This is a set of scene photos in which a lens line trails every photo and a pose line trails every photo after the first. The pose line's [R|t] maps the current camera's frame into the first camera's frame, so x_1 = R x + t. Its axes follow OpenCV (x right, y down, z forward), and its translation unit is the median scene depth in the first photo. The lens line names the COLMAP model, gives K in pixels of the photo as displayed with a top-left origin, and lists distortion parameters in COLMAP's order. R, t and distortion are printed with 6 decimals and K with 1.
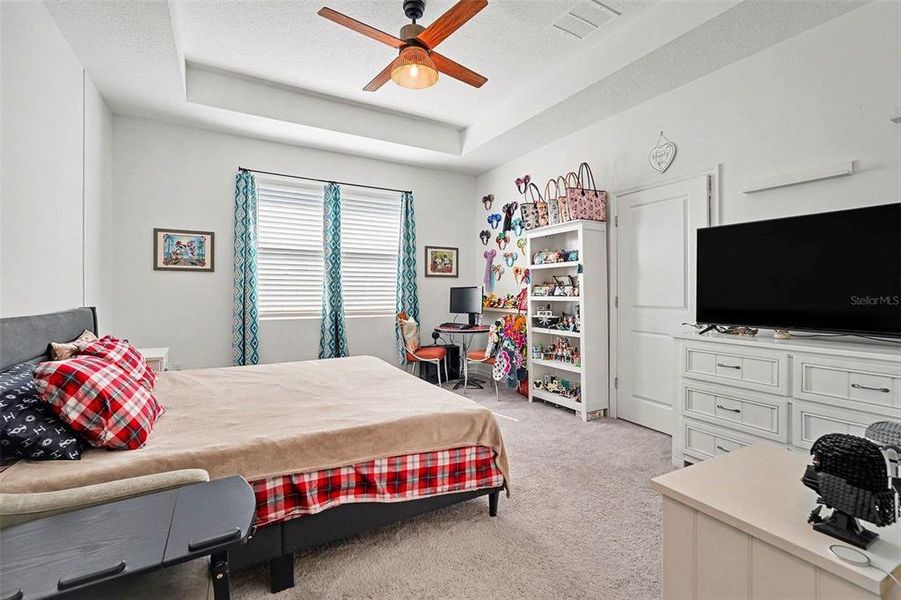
lens RADIAL K [[402.8, 0, 444.6], [0, 402.8, 296.7], [0, 0, 1]] dist [-0.013531, 0.000257]
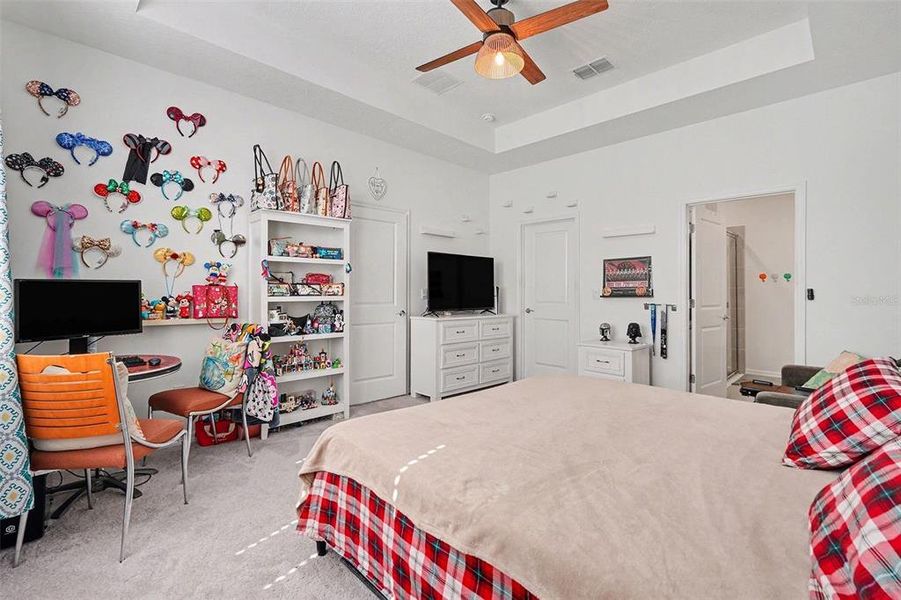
lens RADIAL K [[402.8, 0, 450.3], [0, 402.8, 292.3], [0, 0, 1]] dist [-0.013531, 0.000257]
pose [[-0.261010, -0.003027, 0.965331, -0.607612], [0.006220, 0.999969, 0.004817, -0.010652], [-0.965316, 0.007261, -0.260983, 0.877578]]
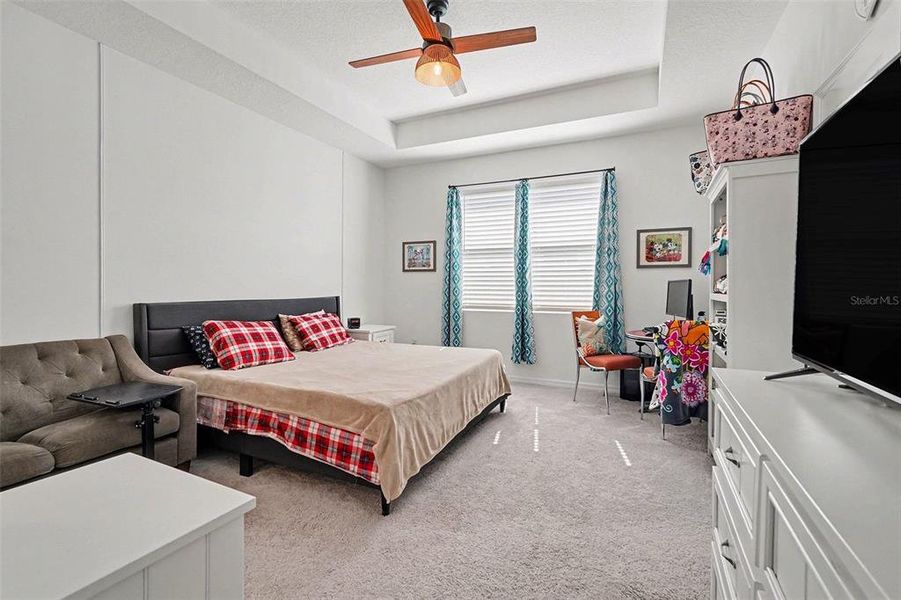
lens RADIAL K [[402.8, 0, 445.7], [0, 402.8, 295.8], [0, 0, 1]] dist [-0.013531, 0.000257]
pose [[0.575000, 0.017004, -0.817977, 0.502535], [-0.009572, 0.999855, 0.014056, -0.002025], [0.818098, -0.000253, 0.575079, 0.281288]]
